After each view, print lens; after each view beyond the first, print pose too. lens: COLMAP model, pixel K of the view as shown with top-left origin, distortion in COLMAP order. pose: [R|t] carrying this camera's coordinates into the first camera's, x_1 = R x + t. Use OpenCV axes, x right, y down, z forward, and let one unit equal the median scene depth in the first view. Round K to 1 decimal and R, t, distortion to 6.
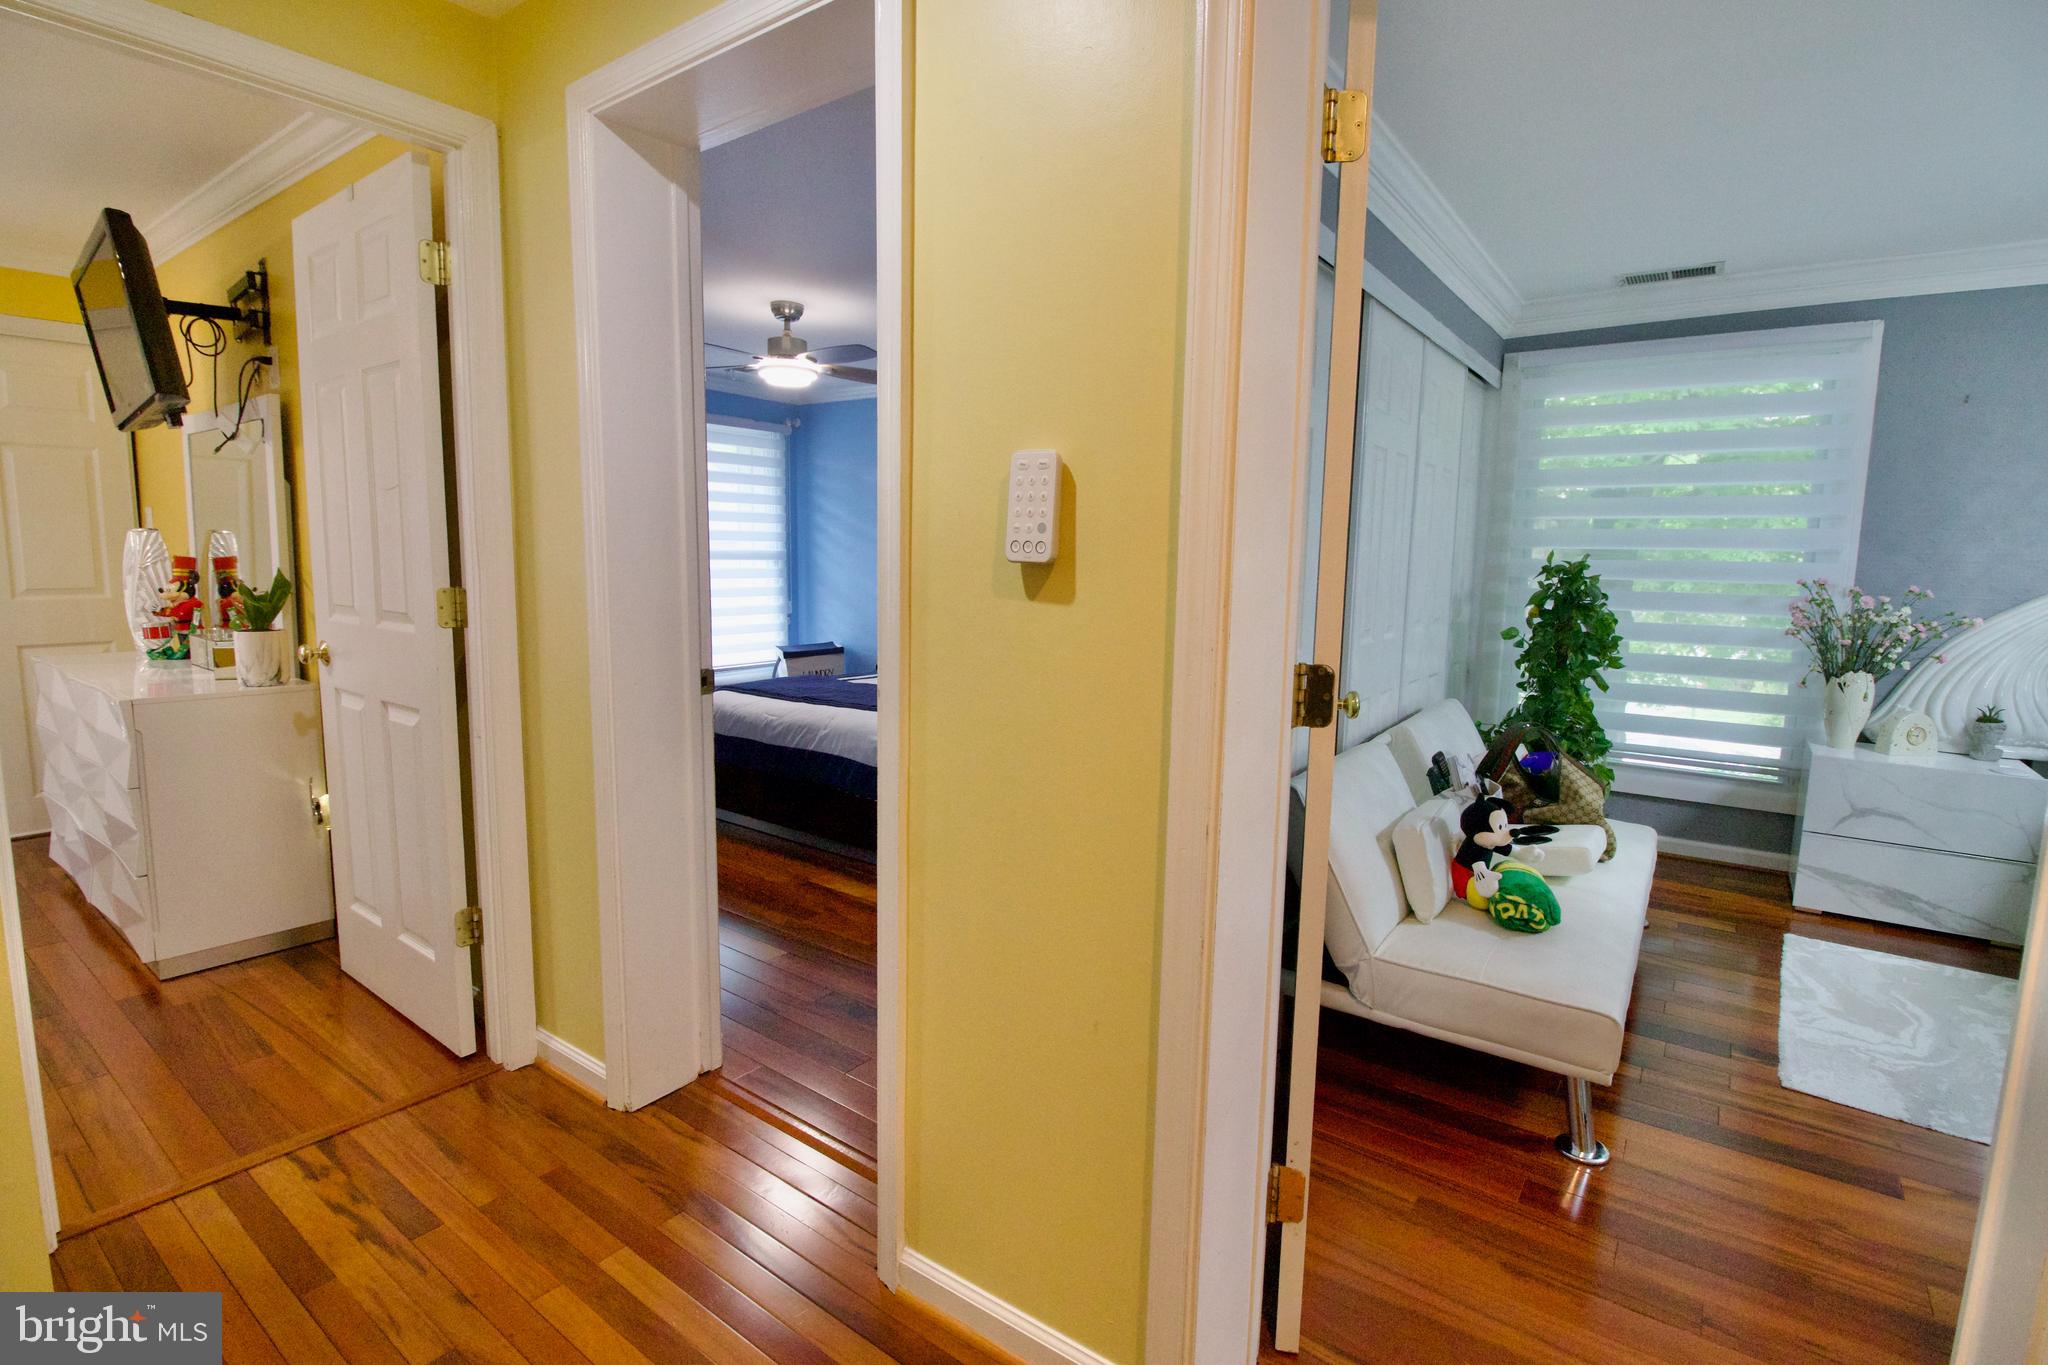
lens RADIAL K [[957.9, 0, 1042.9], [0, 957.9, 665.3], [0, 0, 1]] dist [-0.005081, -0.006052]
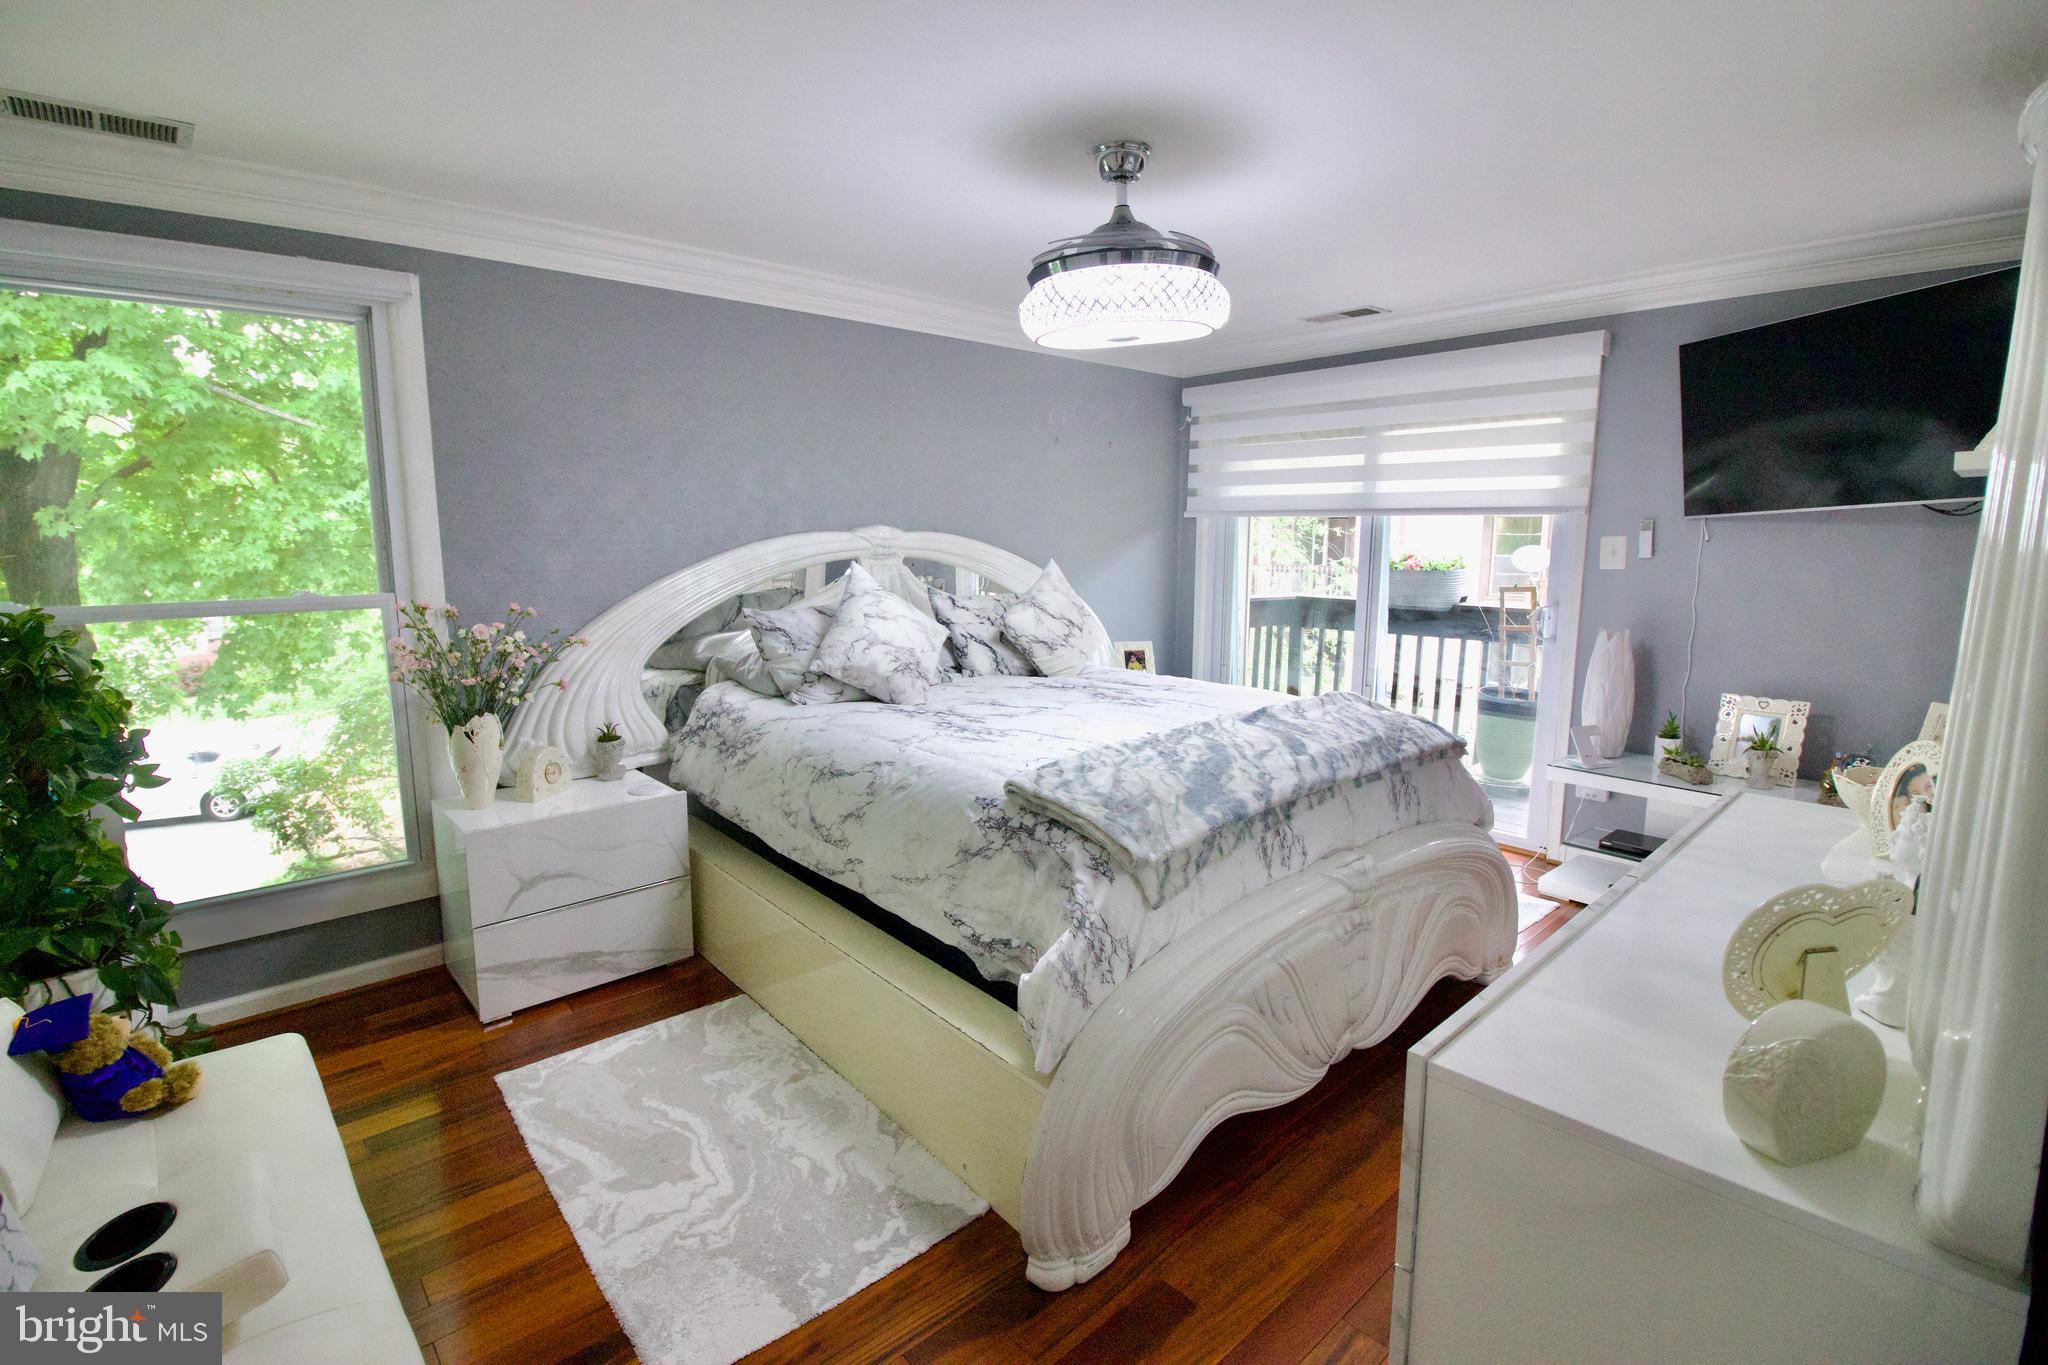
lens RADIAL K [[957.9, 0, 1026.2], [0, 957.9, 669.7], [0, 0, 1]] dist [-0.005081, -0.006052]
pose [[0.210253, -0.159854, 0.964490, 0.169876], [0.122566, 0.983068, 0.136214, -0.085645], [-0.969934, 0.089574, 0.226286, 0.359512]]
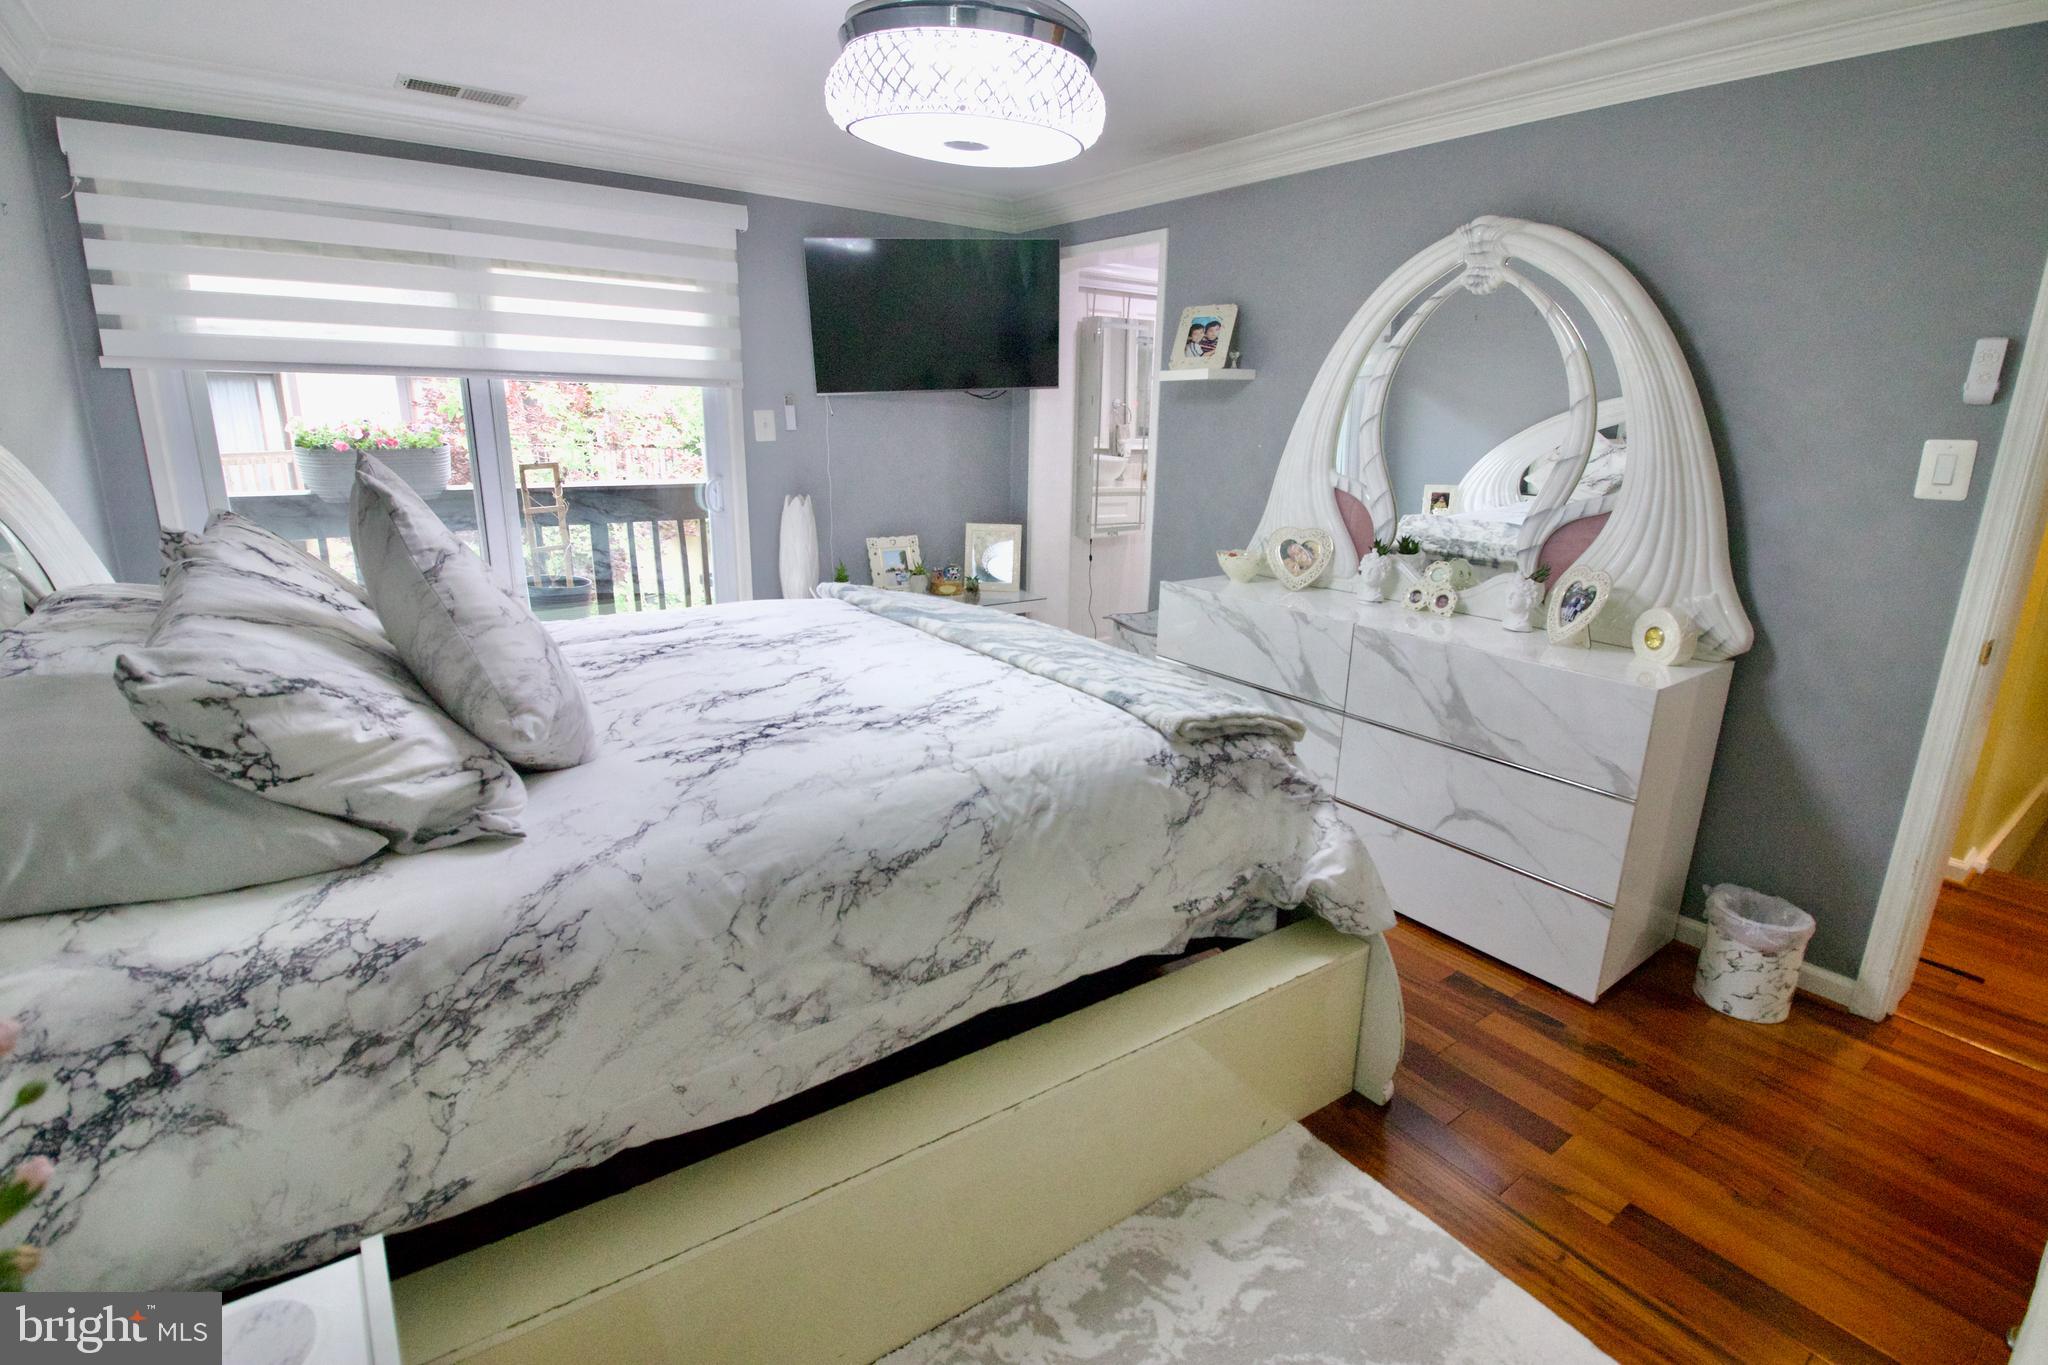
lens RADIAL K [[957.9, 0, 1034.4], [0, 957.9, 667.1], [0, 0, 1]] dist [-0.005081, -0.006052]
pose [[-0.950641, -0.117834, 0.287047, 0.679715], [-0.002311, 0.927751, 0.373193, -0.150583], [-0.310283, 0.354109, -0.882231, 0.983062]]
